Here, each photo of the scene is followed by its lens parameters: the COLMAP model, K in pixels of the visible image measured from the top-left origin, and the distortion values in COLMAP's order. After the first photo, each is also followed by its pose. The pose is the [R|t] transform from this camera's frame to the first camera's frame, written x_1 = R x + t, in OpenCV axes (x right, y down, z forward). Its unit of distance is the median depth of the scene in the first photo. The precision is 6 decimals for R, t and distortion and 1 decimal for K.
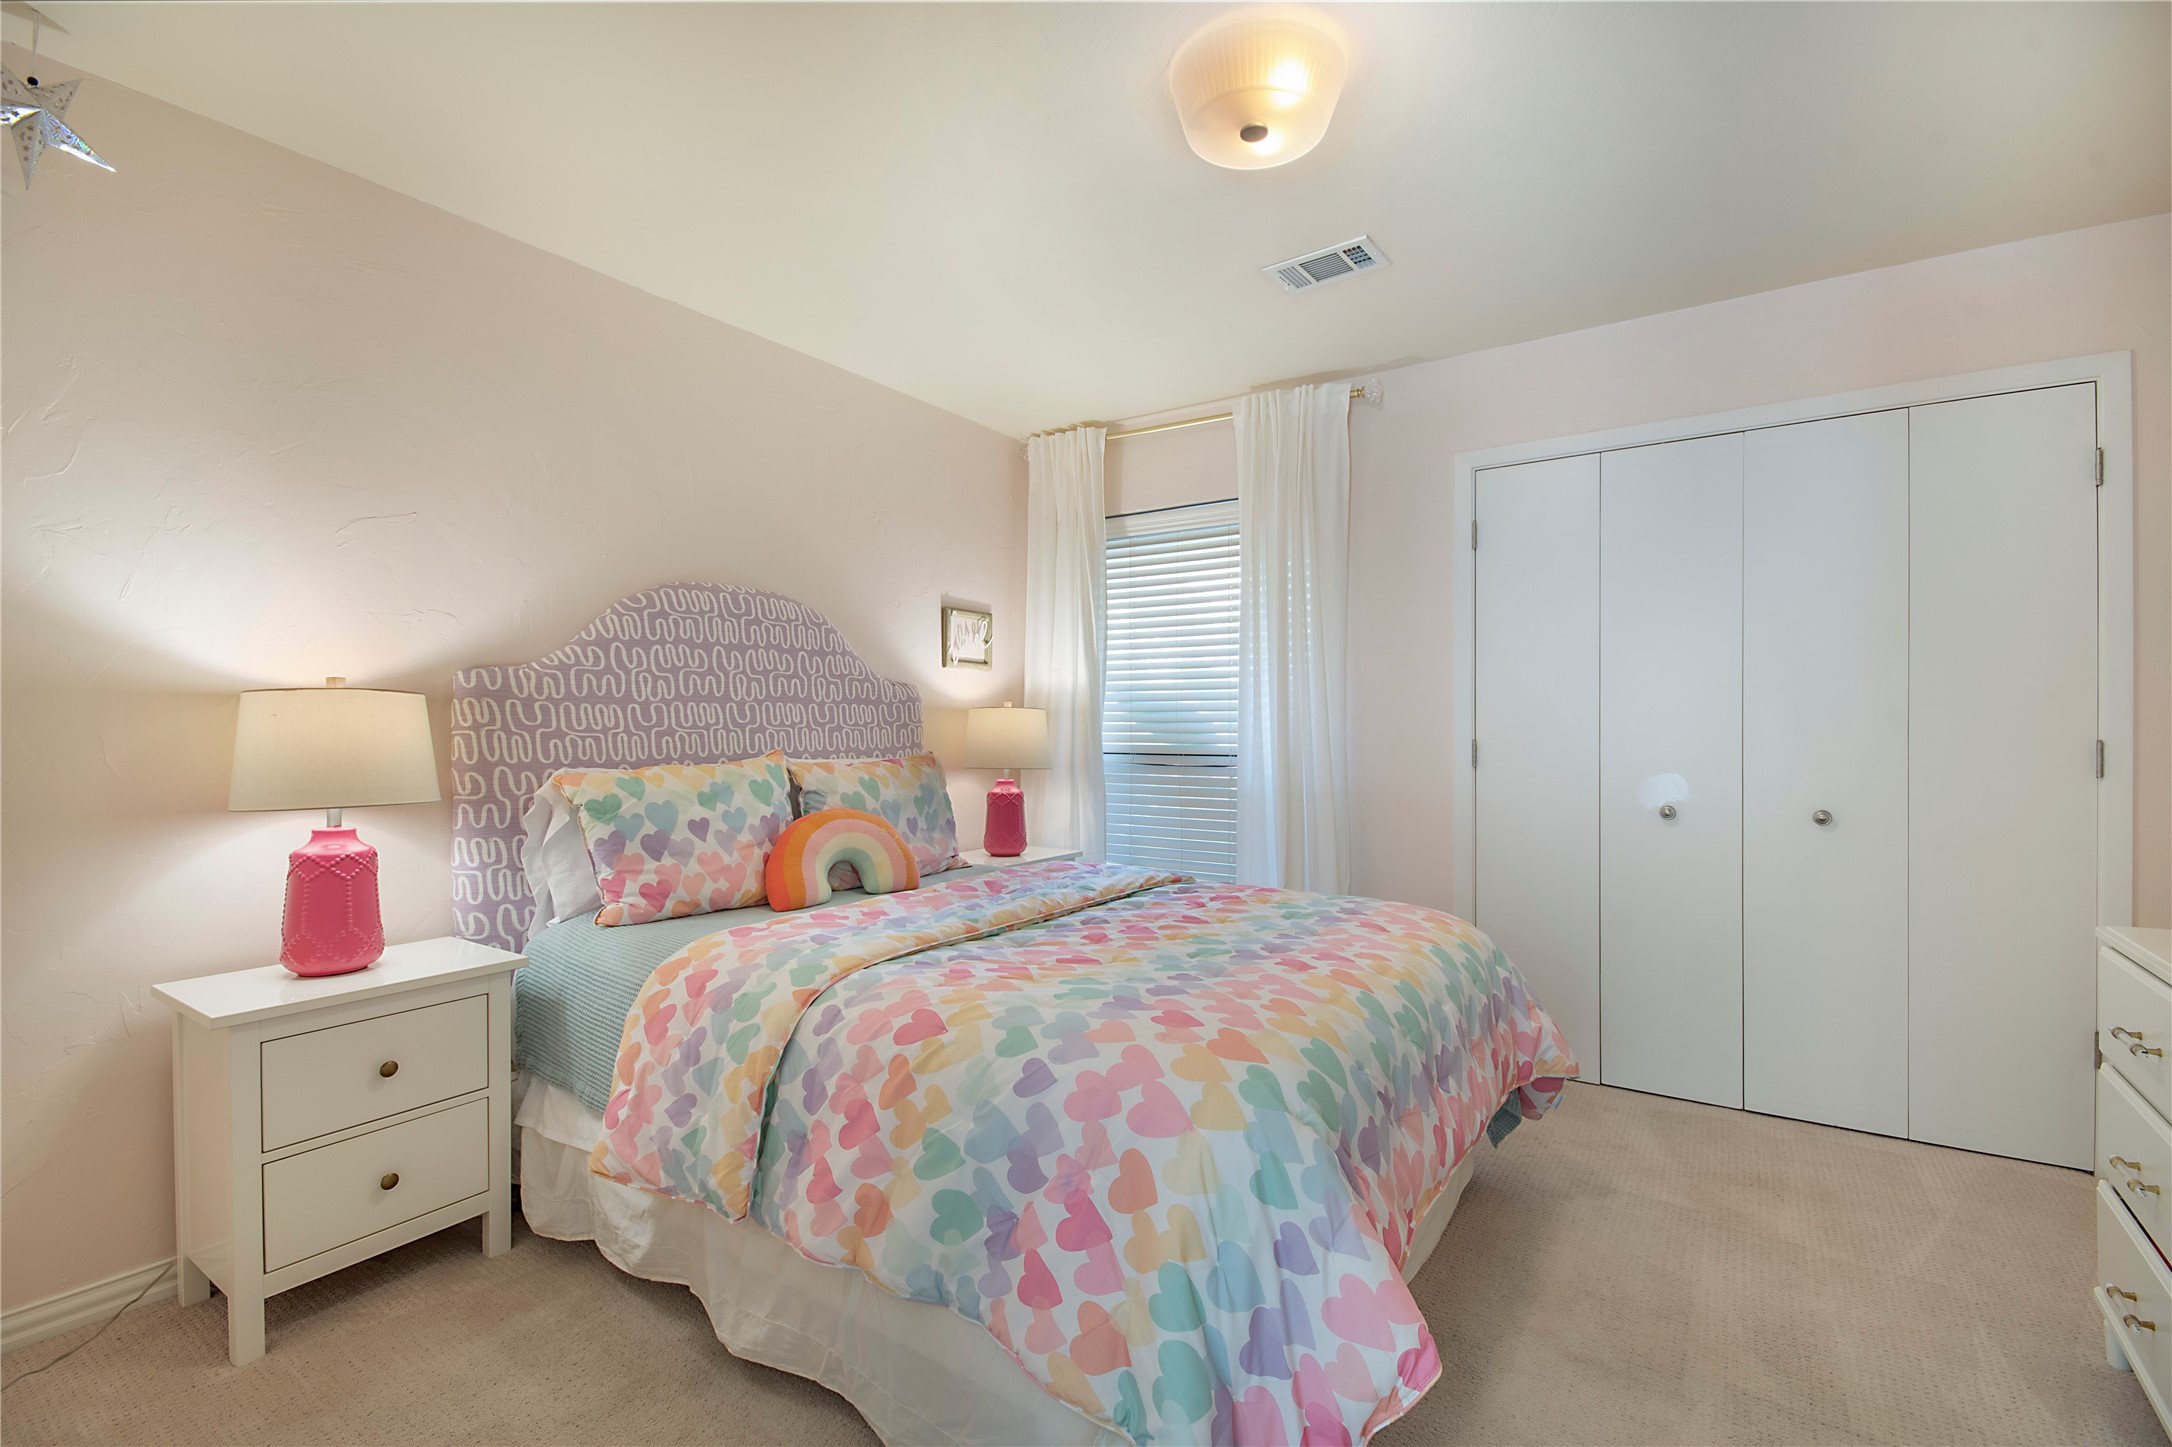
lens RADIAL K [[978.8, 0, 1105.1], [0, 978.8, 726.2], [0, 0, 1]] dist [-0.004974, -0.005529]
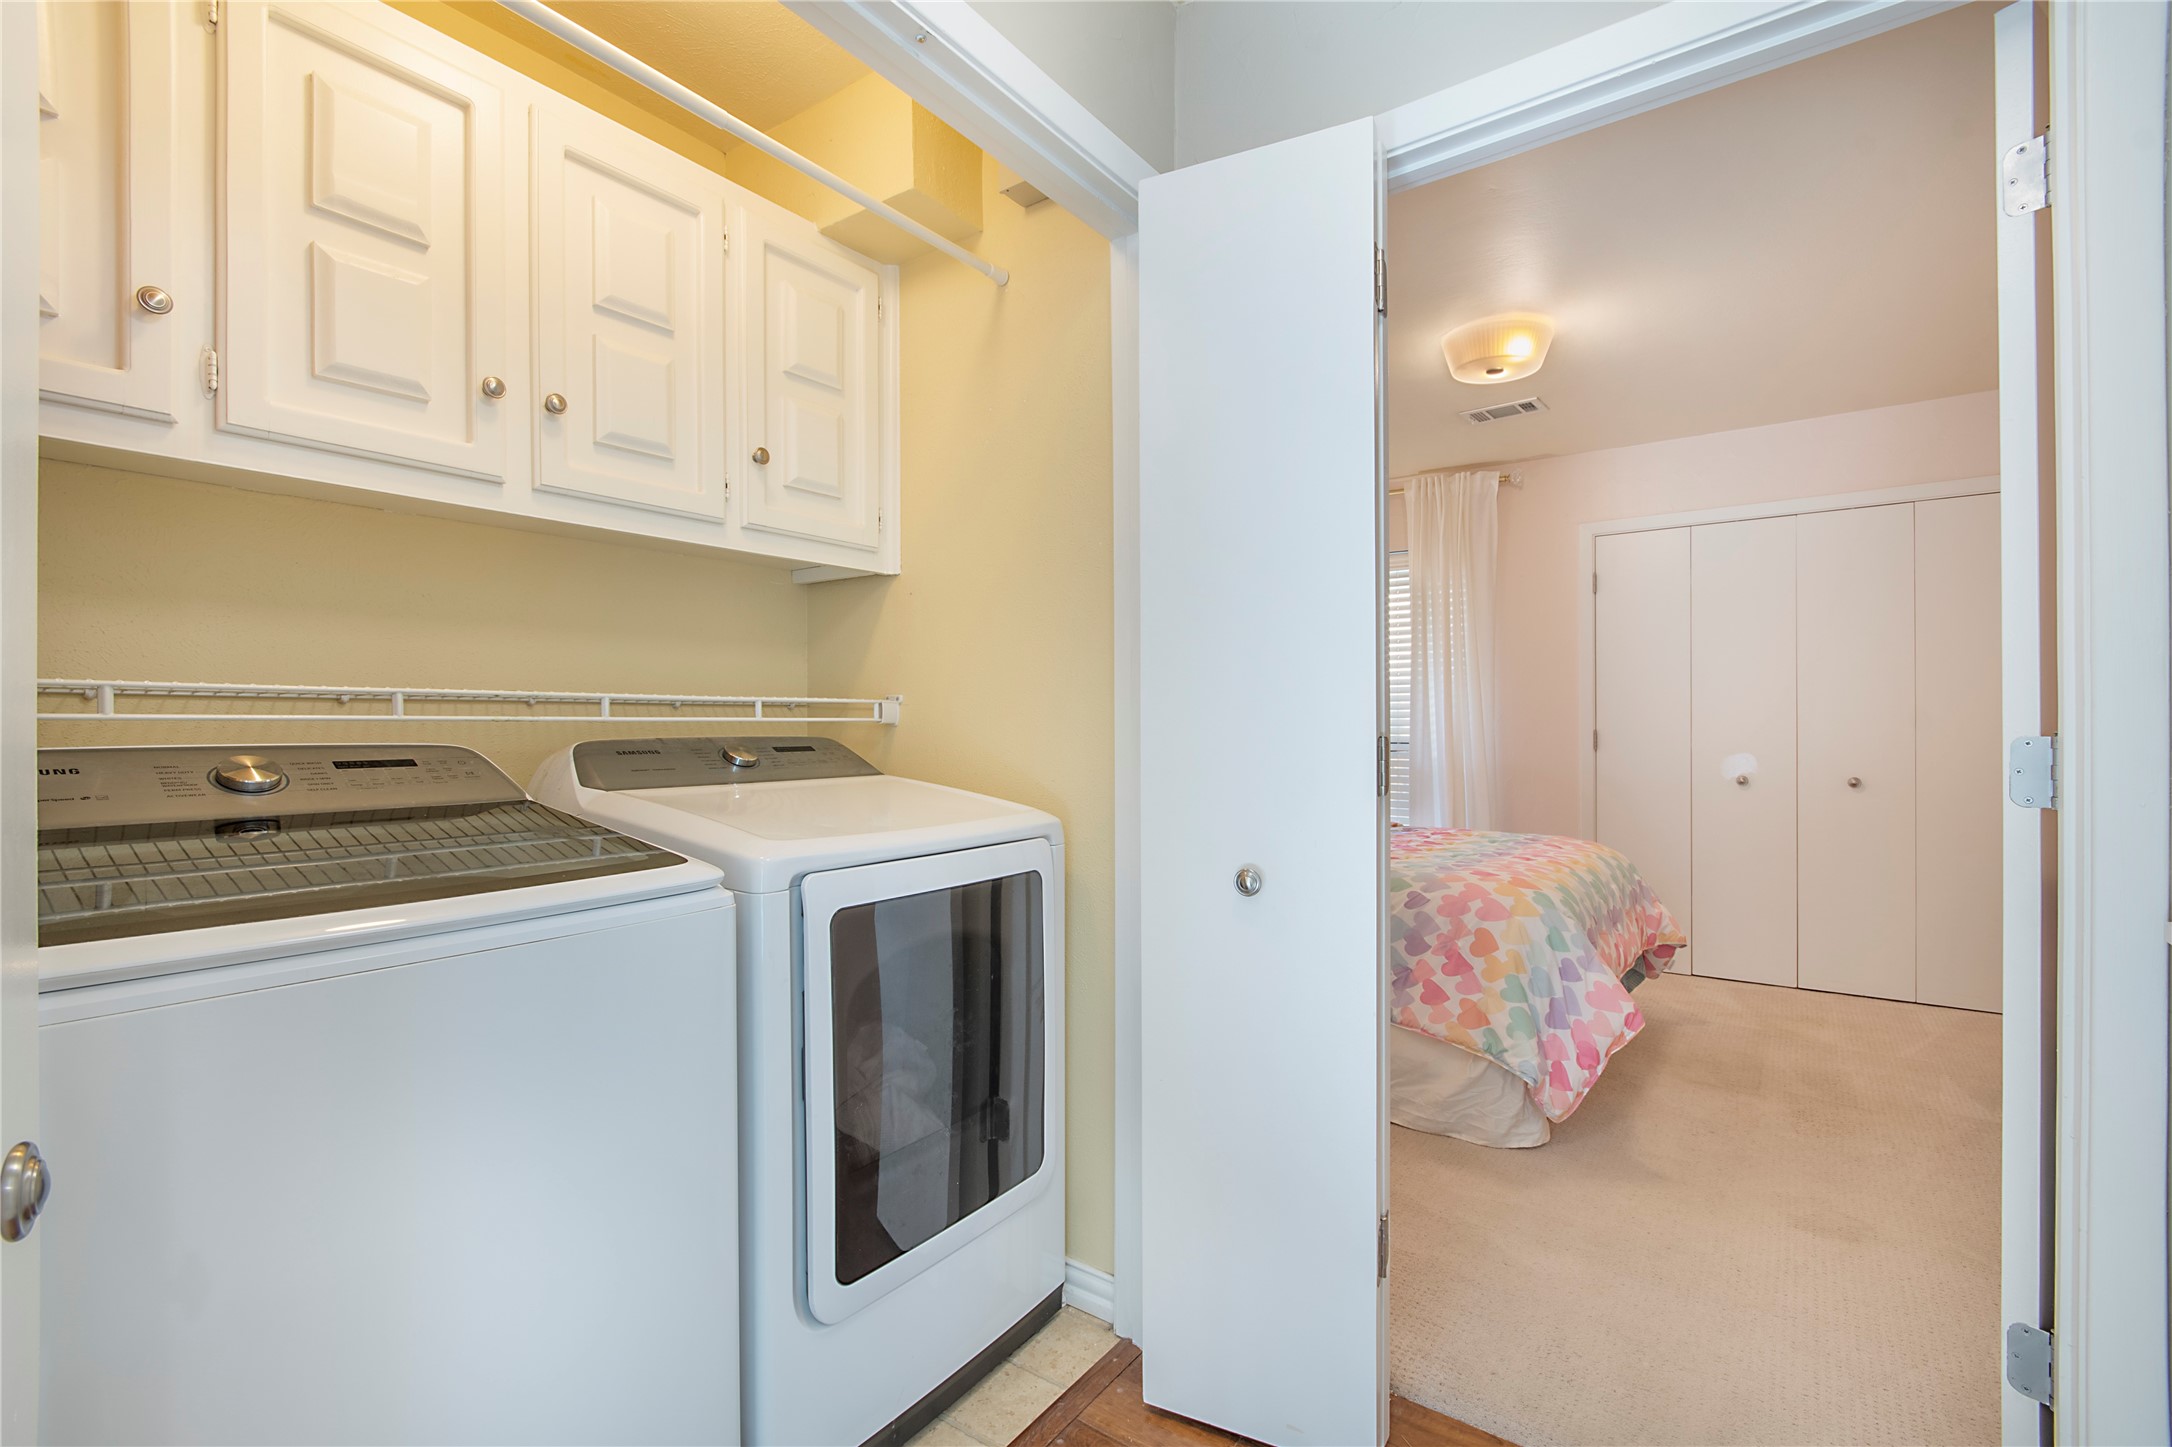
lens RADIAL K [[978.8, 0, 1067.8], [0, 978.8, 723.7], [0, 0, 1]] dist [-0.004974, -0.005529]
pose [[0.997744, -0.002076, -0.067095, -0.685569], [0.002110, 0.999998, 0.000429, 0.006297], [0.067094, -0.000569, 0.997747, -1.075412]]
